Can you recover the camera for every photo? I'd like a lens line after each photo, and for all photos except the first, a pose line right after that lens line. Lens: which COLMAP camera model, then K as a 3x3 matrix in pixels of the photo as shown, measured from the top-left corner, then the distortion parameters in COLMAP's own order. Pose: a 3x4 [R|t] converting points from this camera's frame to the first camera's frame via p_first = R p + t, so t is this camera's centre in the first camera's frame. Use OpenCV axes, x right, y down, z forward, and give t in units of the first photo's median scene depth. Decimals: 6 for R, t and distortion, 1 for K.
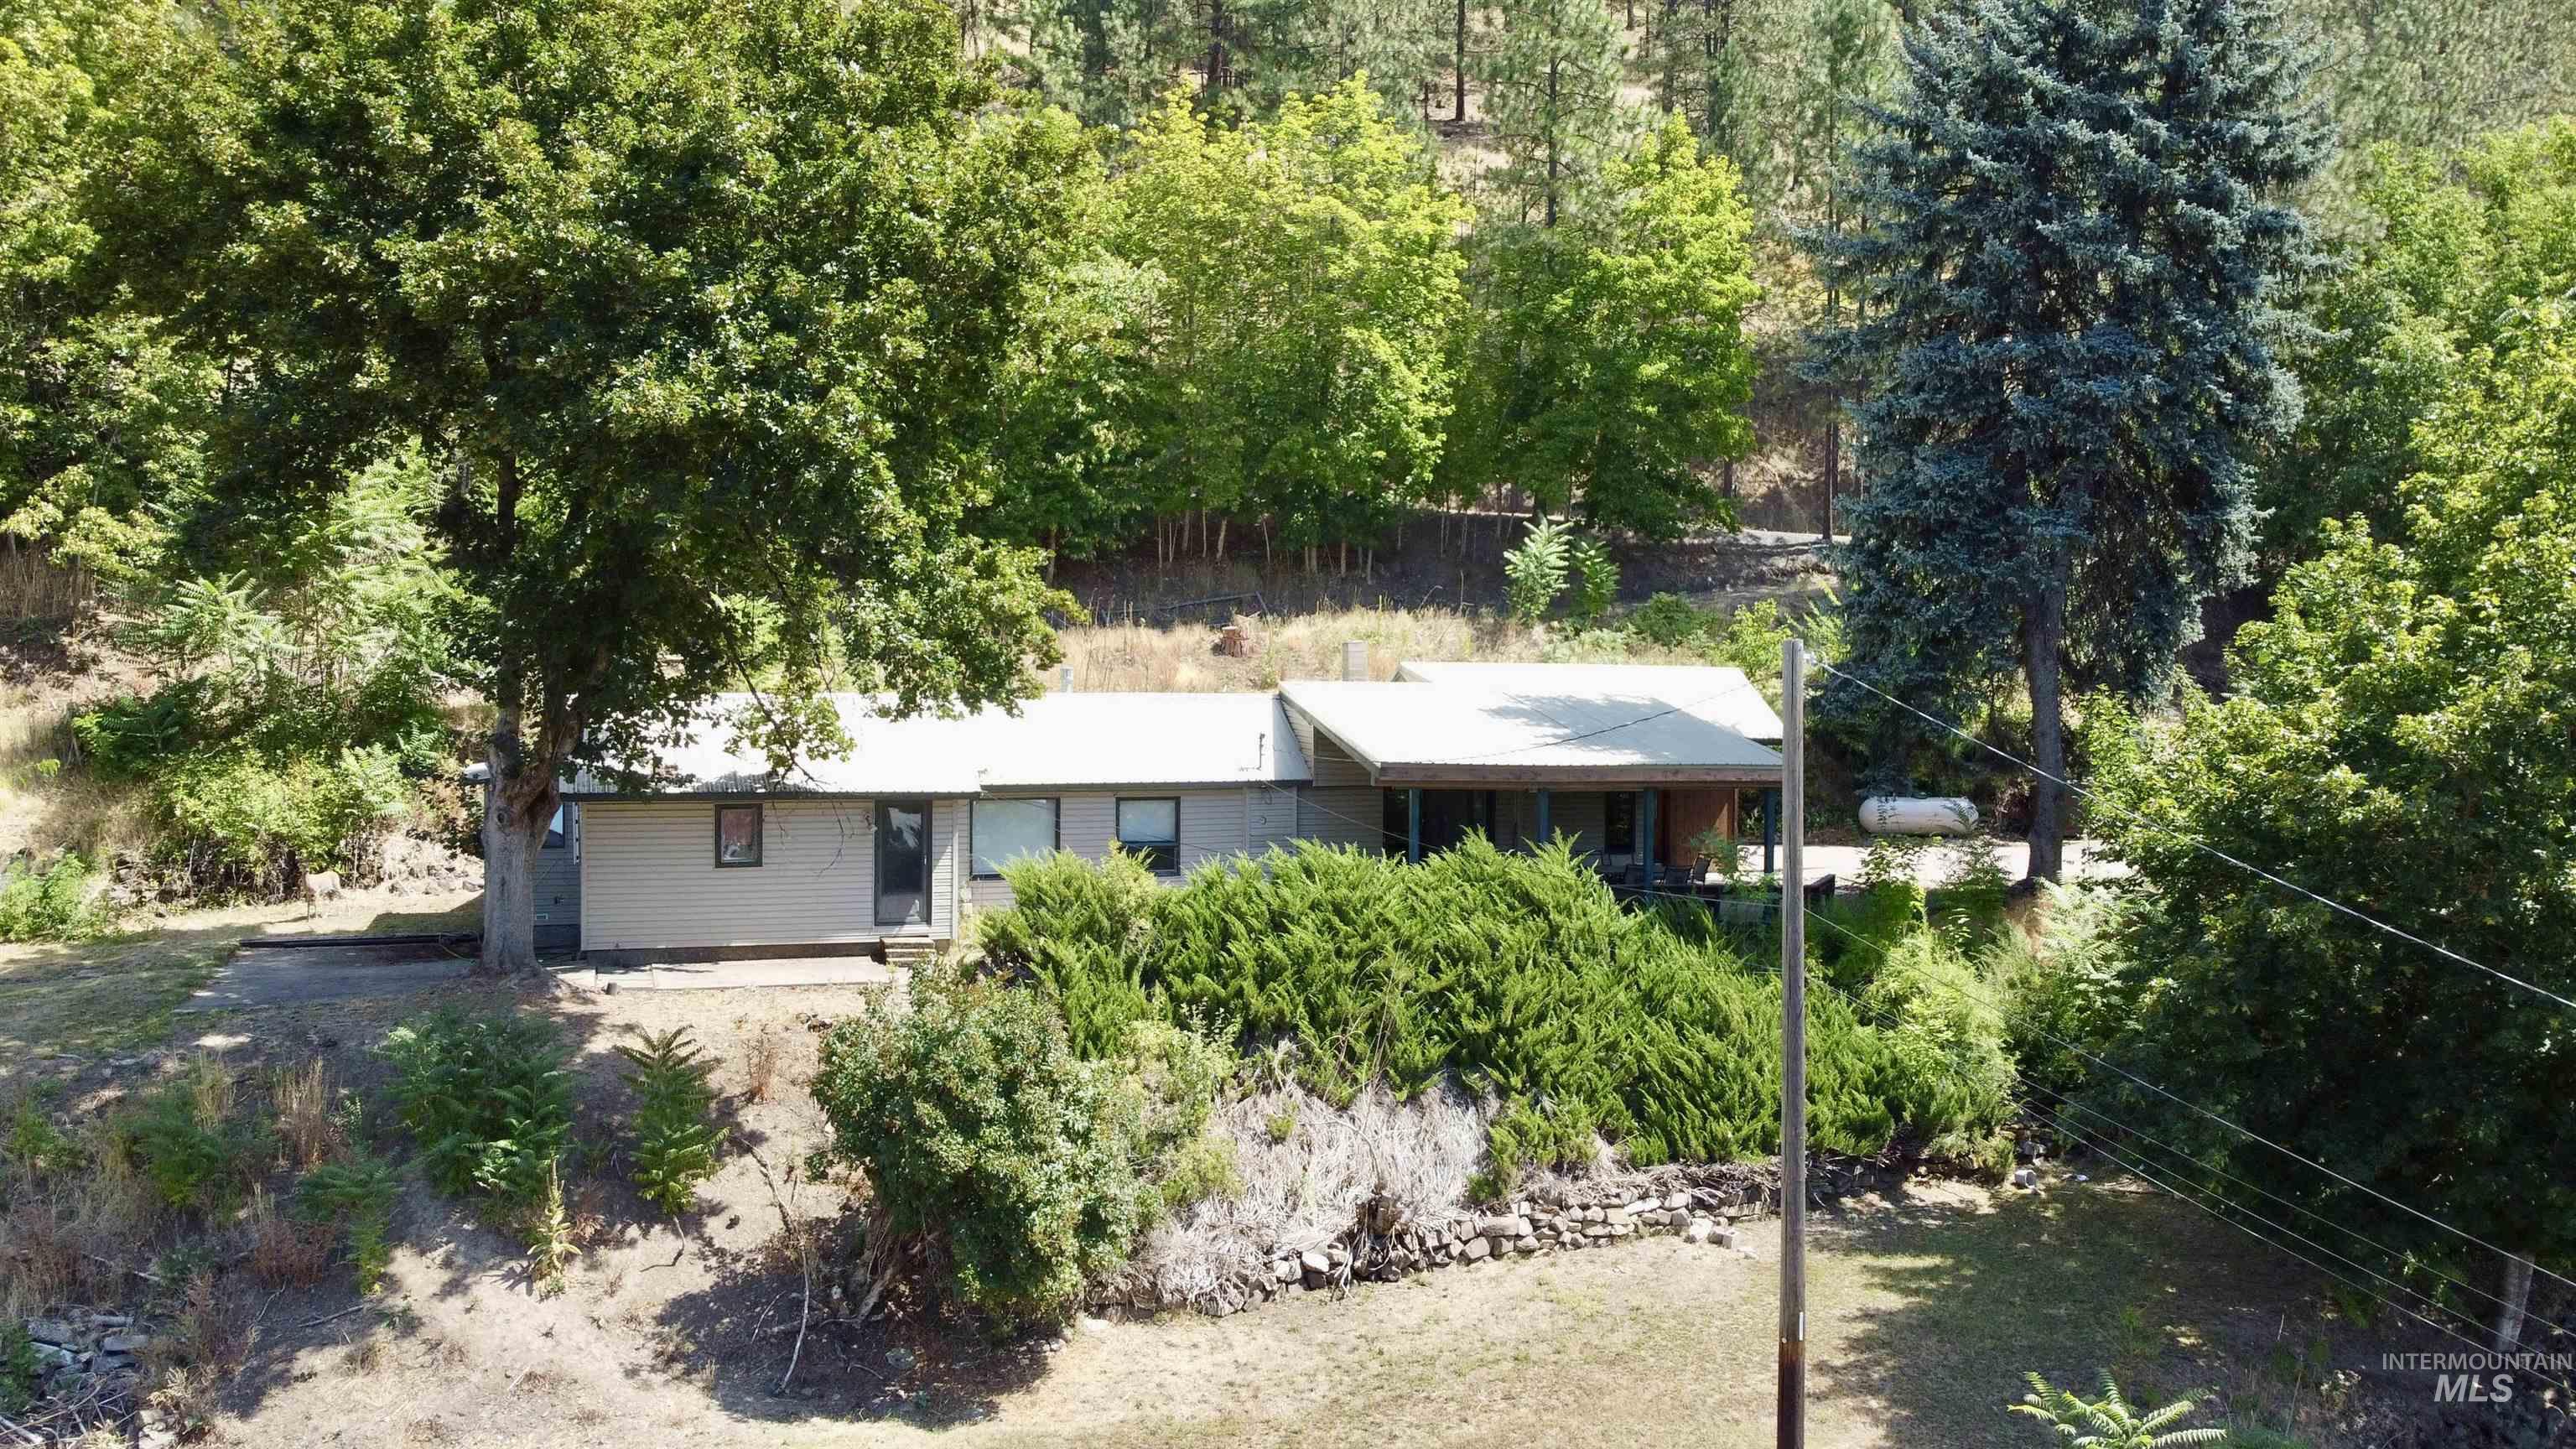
lens RADIAL K [[1965.0, 0, 1286.9], [0, 1965.0, 718.1], [0, 0, 1]] dist [0.035672, -0.031882]
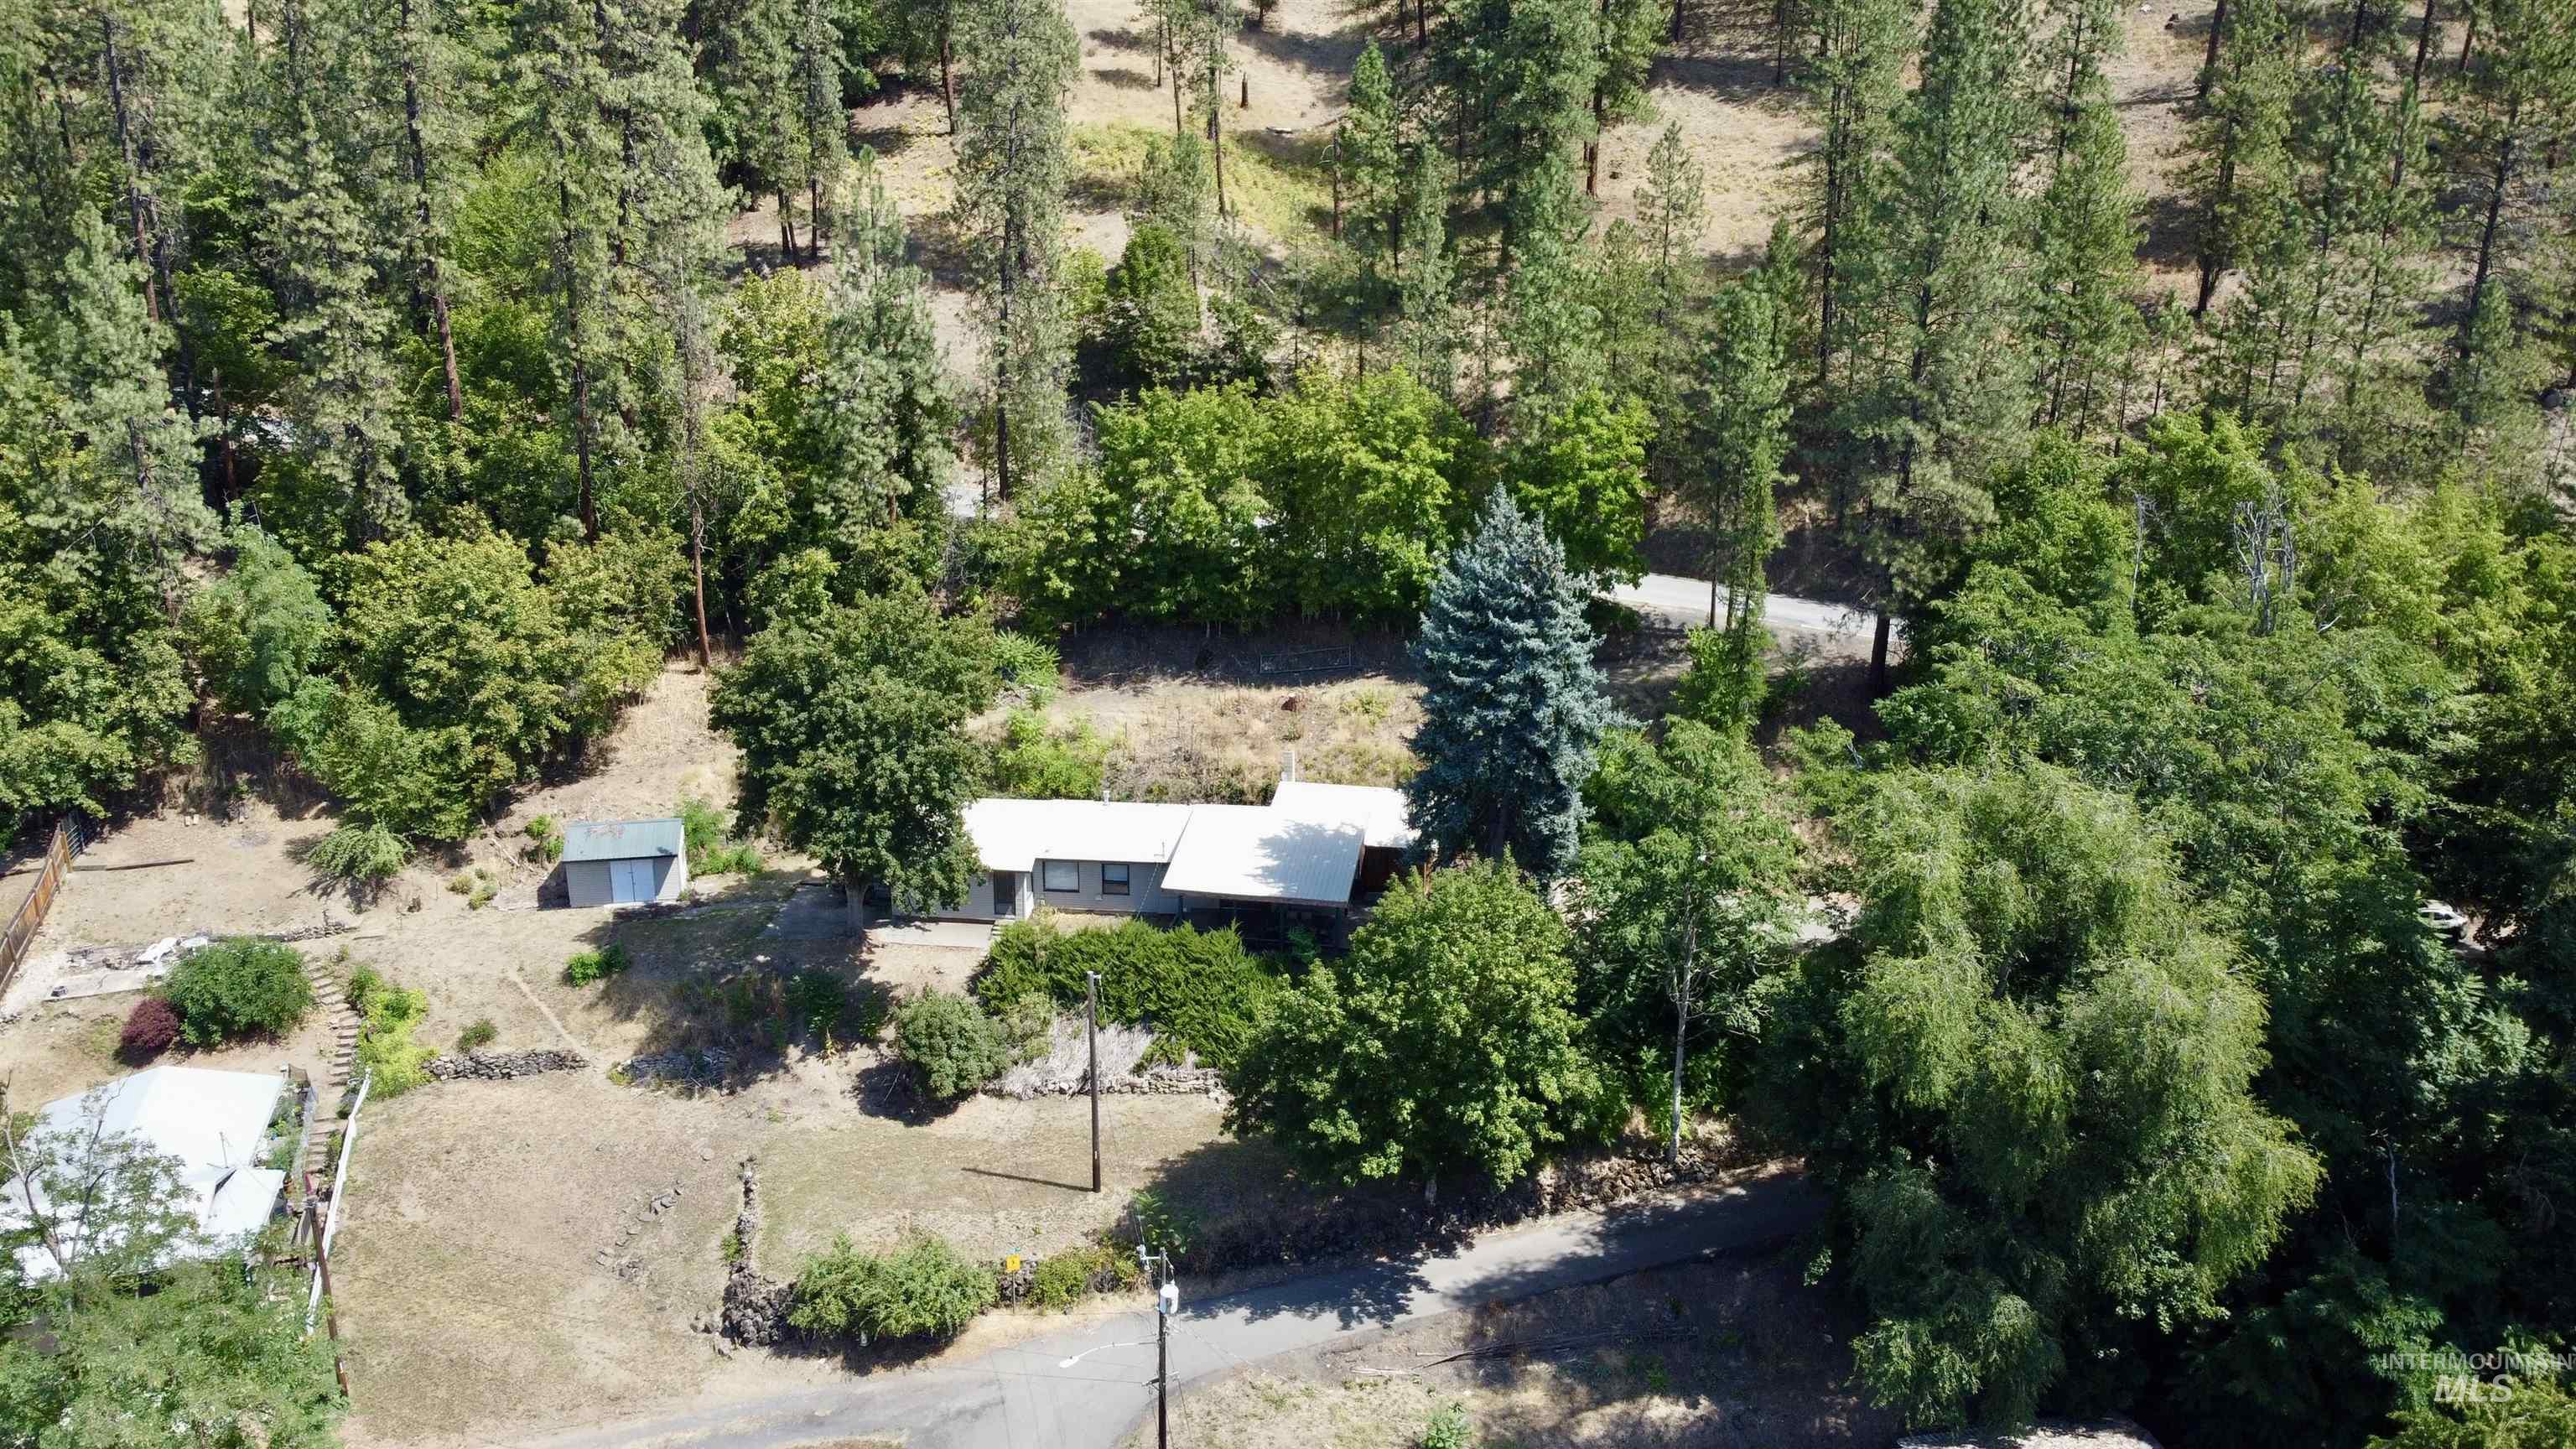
lens RADIAL K [[1965.0, 0, 1289.2], [0, 1965.0, 724.8], [0, 0, 1]] dist [0.035672, -0.031882]
pose [[0.911547, 0.116744, -0.394275, 1.513172], [-0.007225, 0.963249, 0.268514, -1.109220], [0.411132, -0.241914, 0.878890, -1.414783]]
